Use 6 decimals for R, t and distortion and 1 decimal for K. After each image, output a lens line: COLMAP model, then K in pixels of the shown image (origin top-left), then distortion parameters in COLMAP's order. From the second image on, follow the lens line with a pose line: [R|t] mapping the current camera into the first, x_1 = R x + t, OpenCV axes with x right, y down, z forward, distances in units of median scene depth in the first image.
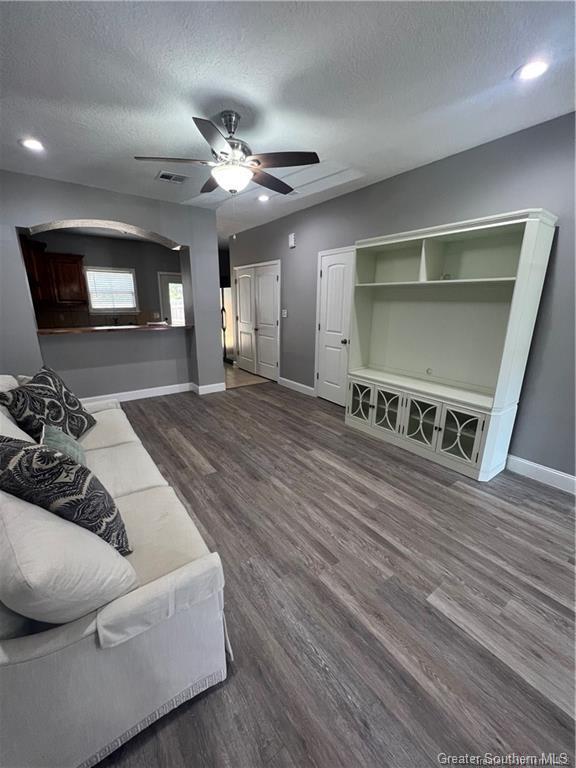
lens RADIAL K [[309.4, 0, 289.3], [0, 309.4, 387.4], [0, 0, 1]] dist [0.000033, 0.000130]
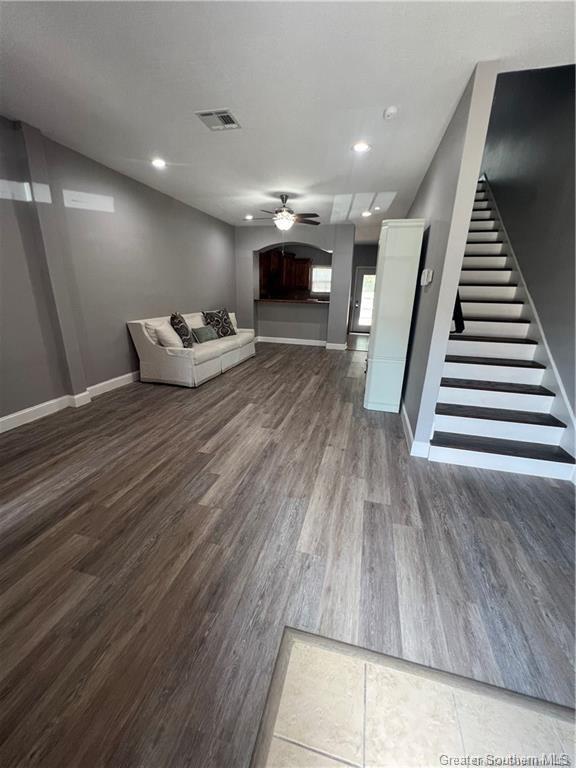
lens RADIAL K [[306.4, 0, 288.0], [0, 306.4, 384.0], [0, 0, 1]] dist [-0.000007, 0.000415]
pose [[0.631142, 0.243236, -0.736544, 1.285953], [-0.230634, 0.965462, 0.121204, 0.090780], [0.740586, 0.093375, 0.665442, -0.221677]]
